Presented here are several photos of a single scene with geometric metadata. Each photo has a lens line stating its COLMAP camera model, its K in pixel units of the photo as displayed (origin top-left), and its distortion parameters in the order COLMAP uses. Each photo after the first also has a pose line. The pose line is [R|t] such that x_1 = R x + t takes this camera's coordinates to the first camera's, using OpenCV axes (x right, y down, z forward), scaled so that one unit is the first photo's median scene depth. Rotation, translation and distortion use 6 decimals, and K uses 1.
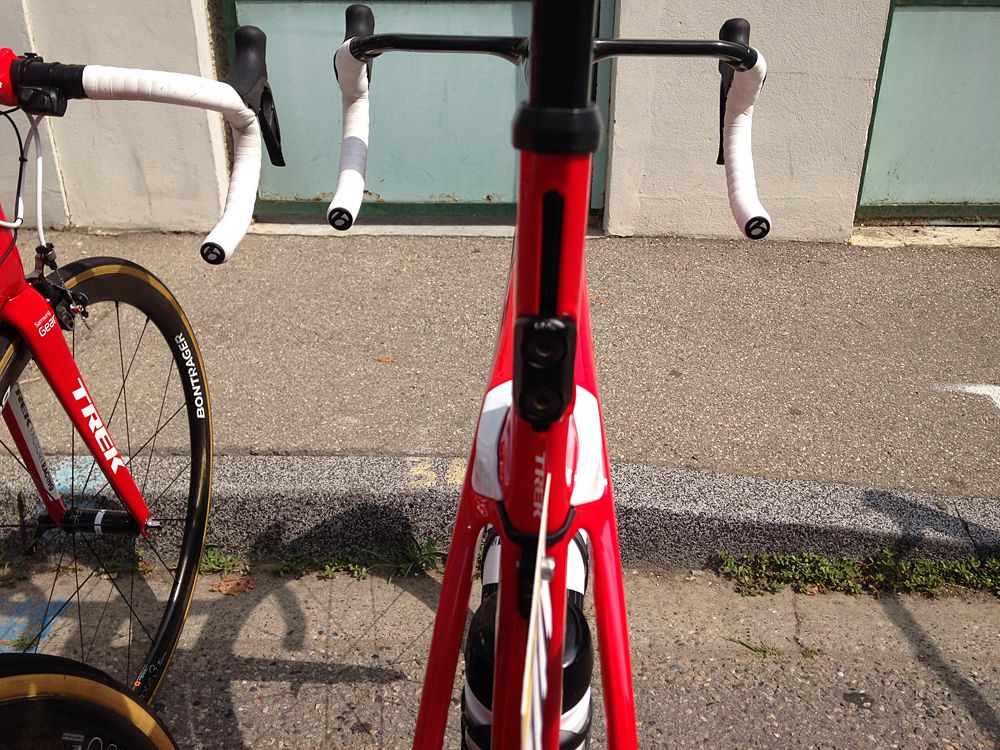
lens RADIAL K [[907.9, 0, 499.0], [0, 907.9, 371.8], [0, 0, 1]] dist [0.191462, -0.261971]
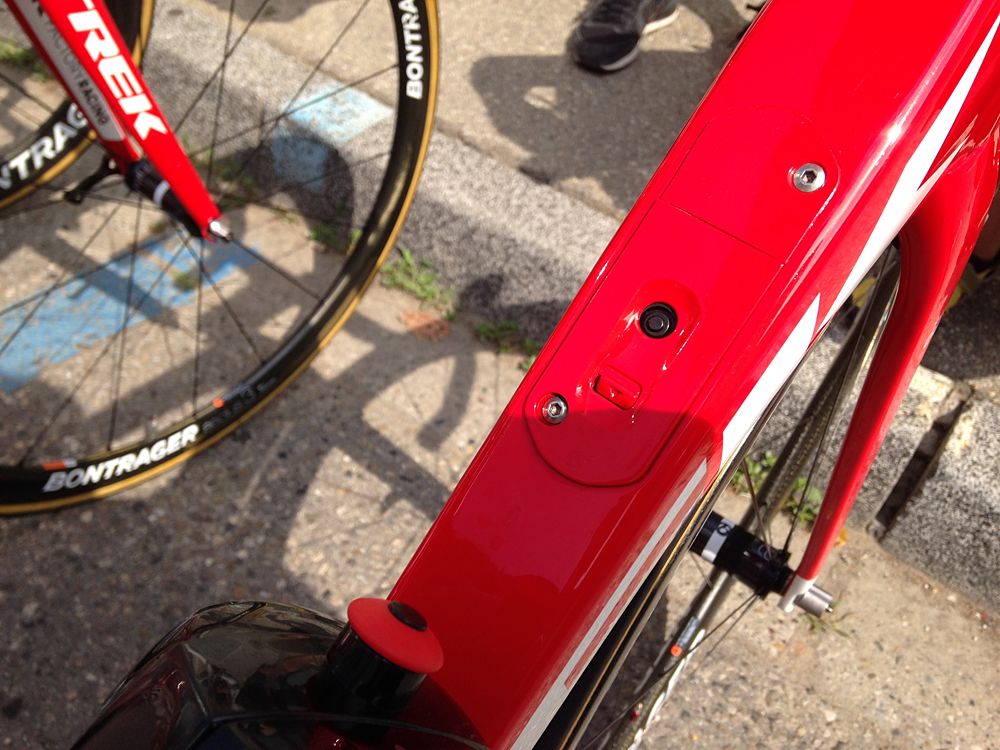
lens RADIAL K [[912.7, 0, 500.0], [0, 912.7, 375.0], [0, 0, 1]] dist [0.155340, -0.283066]
pose [[0.815560, 0.462615, -0.347634, 0.056752], [-0.325909, 0.863609, 0.384660, -0.053851], [0.478169, -0.200416, 0.855095, 0.405970]]
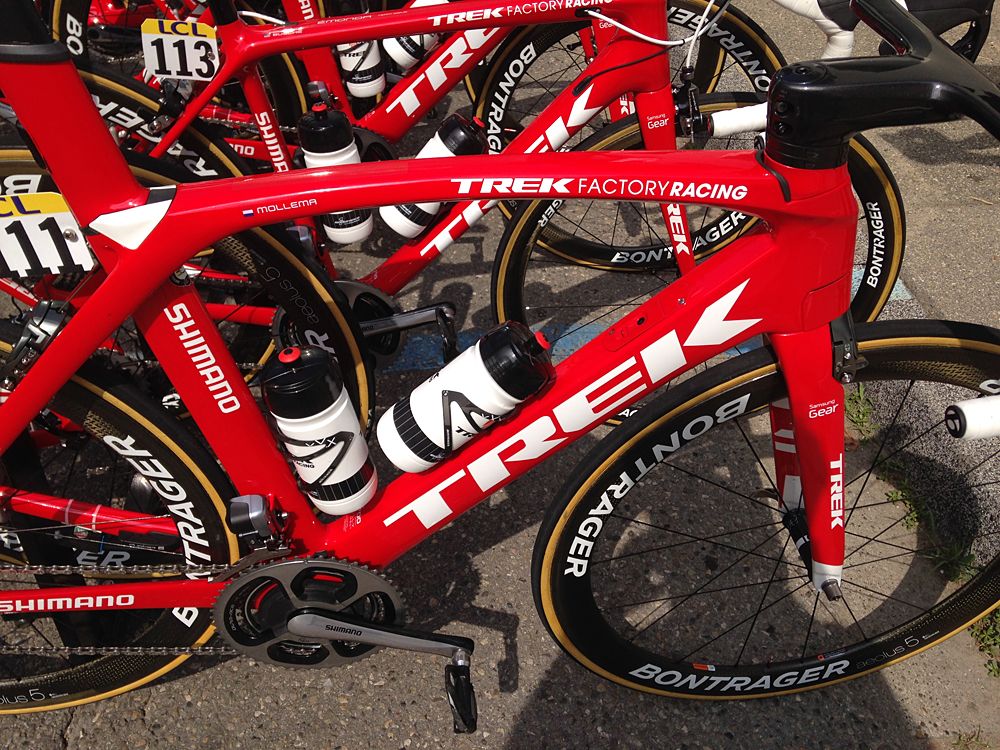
lens RADIAL K [[917.2, 0, 517.1], [0, 917.2, 374.6], [0, 0, 1]] dist [0.207298, -0.309089]
pose [[0.156989, 0.642898, -0.749691, 0.470002], [-0.425636, 0.729029, 0.536050, -0.271814], [0.891172, 0.234942, 0.388090, 0.250163]]
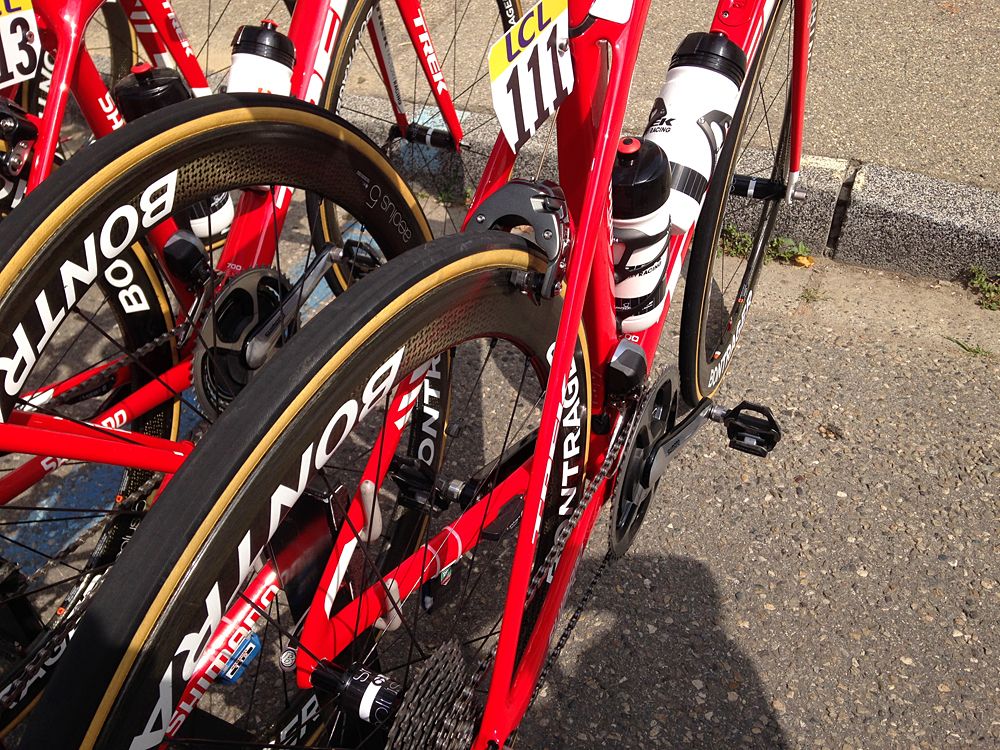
lens RADIAL K [[907.9, 0, 499.0], [0, 907.9, 371.8], [0, 0, 1]] dist [0.191462, -0.261971]
pose [[0.917284, 0.214807, -0.335334, 0.144285], [-0.113570, 0.948187, 0.296722, 0.063121], [0.381697, -0.234094, 0.894152, -0.179787]]
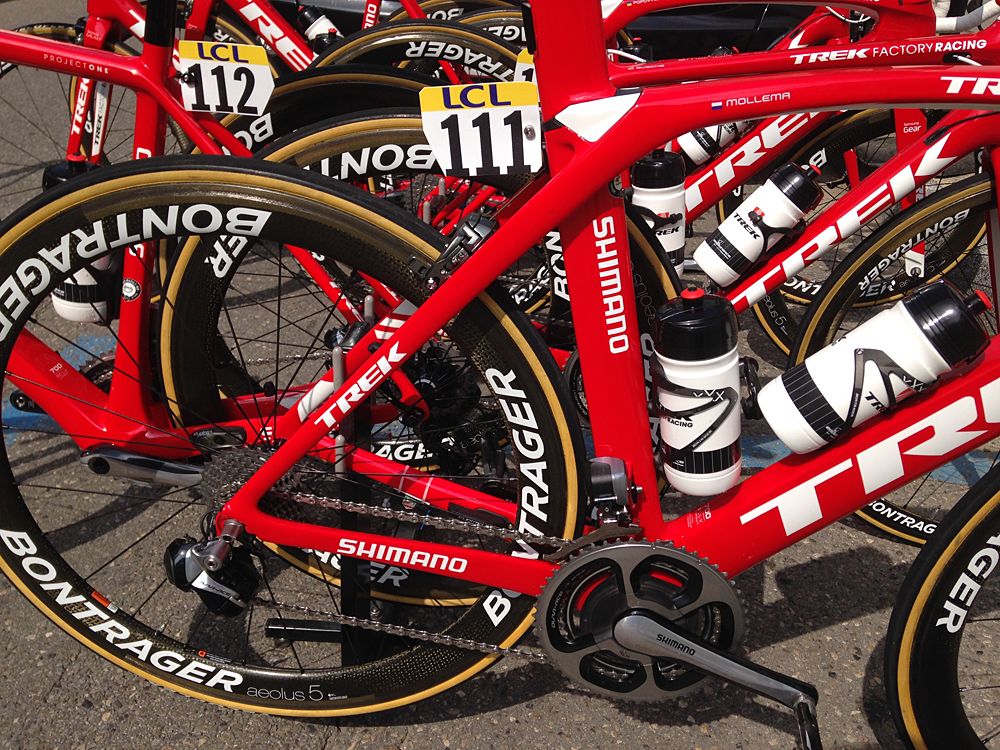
lens RADIAL K [[919.1, 0, 500.0], [0, 919.1, 375.0], [0, 0, 1]] dist [0.207132, -0.383678]
pose [[-0.040720, 0.466804, -0.883423, 0.520732], [-0.428193, 0.790699, 0.437545, -0.065255], [0.902770, 0.396092, 0.167685, 0.168959]]
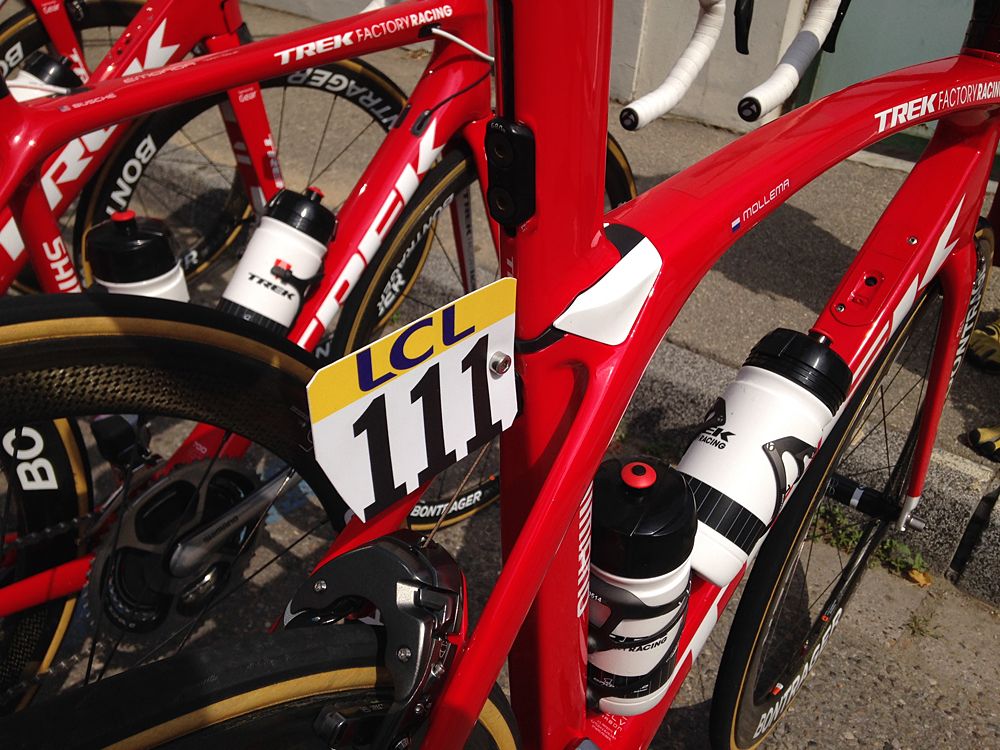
lens RADIAL K [[913.1, 0, 507.6], [0, 913.1, 374.0], [0, 0, 1]] dist [0.190026, -0.290707]
pose [[0.798899, 0.359126, -0.482482, 0.127610], [-0.316818, 0.933133, 0.169968, 0.005685], [0.511260, 0.017072, 0.859257, 0.007375]]
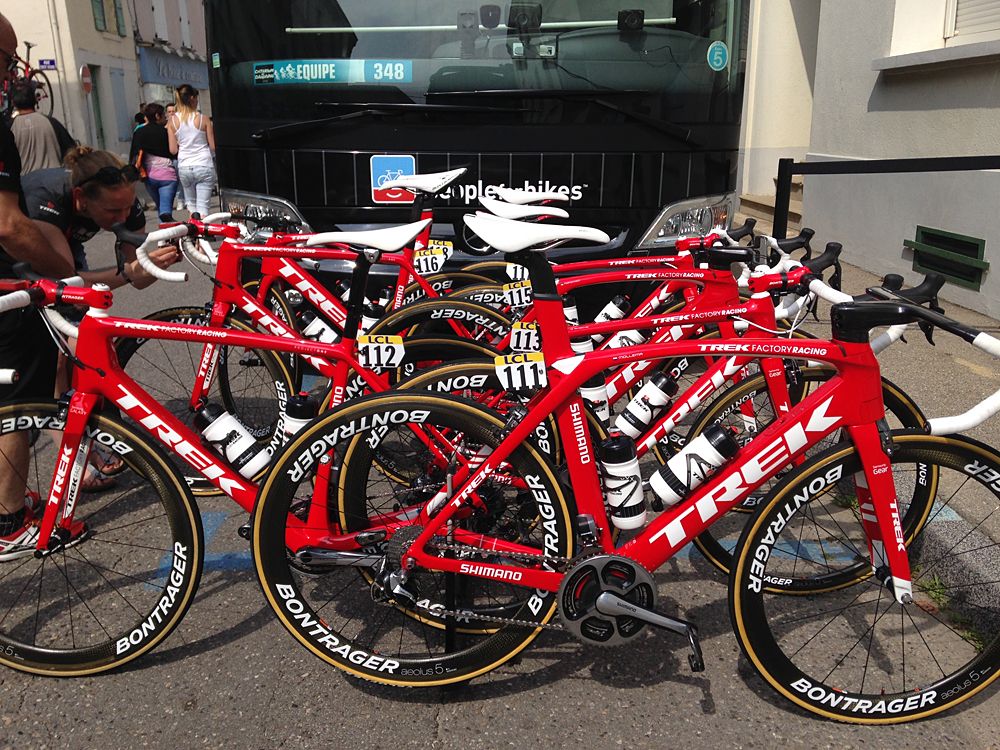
lens RADIAL K [[925.4, 0, 508.8], [0, 925.4, 363.2], [0, 0, 1]] dist [0.210346, -0.357654]
pose [[0.063074, 0.260979, -0.963282, 1.183230], [-0.396953, 0.892131, 0.215711, -0.211442], [0.915669, 0.368772, 0.159867, -0.022765]]
